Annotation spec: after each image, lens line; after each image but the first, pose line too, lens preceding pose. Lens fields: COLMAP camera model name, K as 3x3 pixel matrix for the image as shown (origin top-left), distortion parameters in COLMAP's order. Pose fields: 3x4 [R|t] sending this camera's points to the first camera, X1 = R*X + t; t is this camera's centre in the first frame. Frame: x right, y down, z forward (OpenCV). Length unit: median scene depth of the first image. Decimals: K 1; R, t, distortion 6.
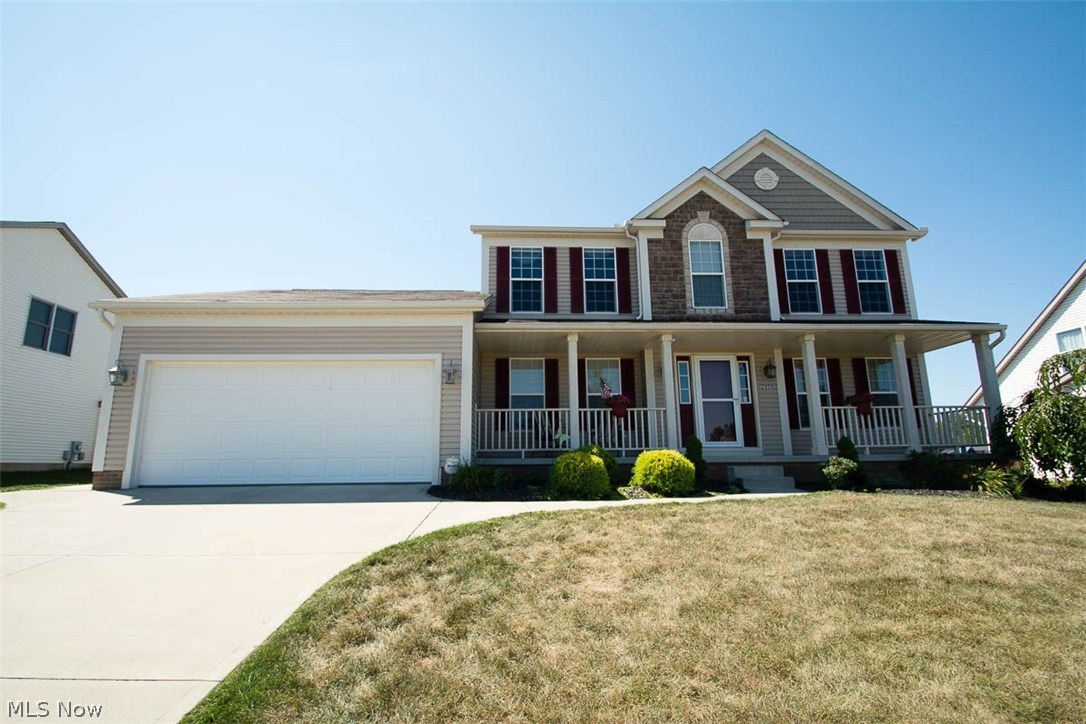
lens RADIAL K [[480.4, 0, 538.2], [0, 480.4, 376.9], [0, 0, 1]] dist [0.010394, -0.013115]
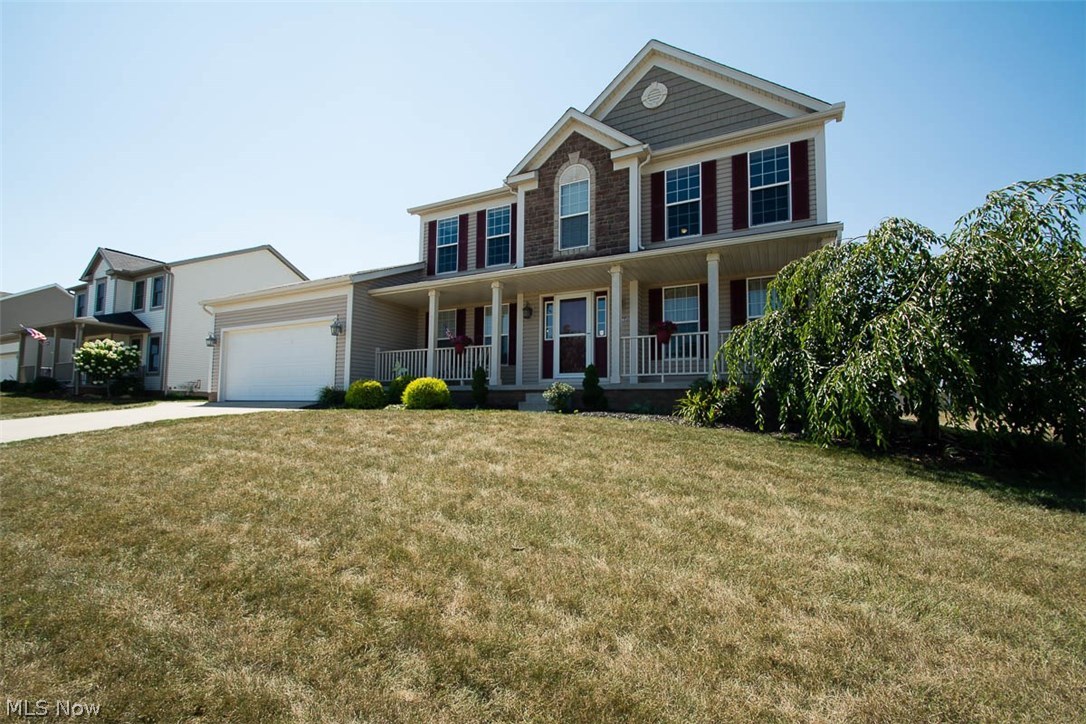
lens RADIAL K [[480.4, 0, 538.2], [0, 480.4, 376.9], [0, 0, 1]] dist [0.010394, -0.013115]
pose [[0.863364, -0.010237, -0.504478, 0.800738], [0.067815, 0.993078, 0.095907, 0.030087], [0.500004, -0.117014, 0.858082, 0.019368]]
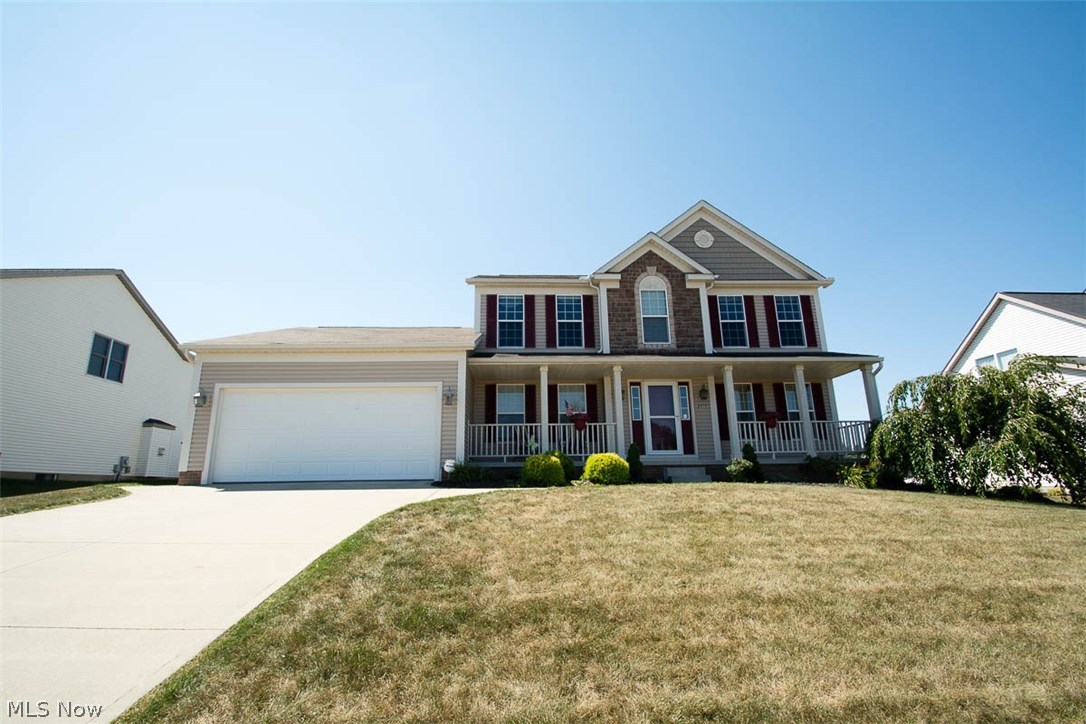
lens RADIAL K [[480.4, 0, 538.2], [0, 480.4, 376.9], [0, 0, 1]] dist [0.010394, -0.013115]
pose [[0.999993, -0.003581, 0.001056, 0.046055], [0.003626, 0.998943, -0.045817, -0.000327], [-0.000891, 0.045820, 0.998949, -0.240522]]
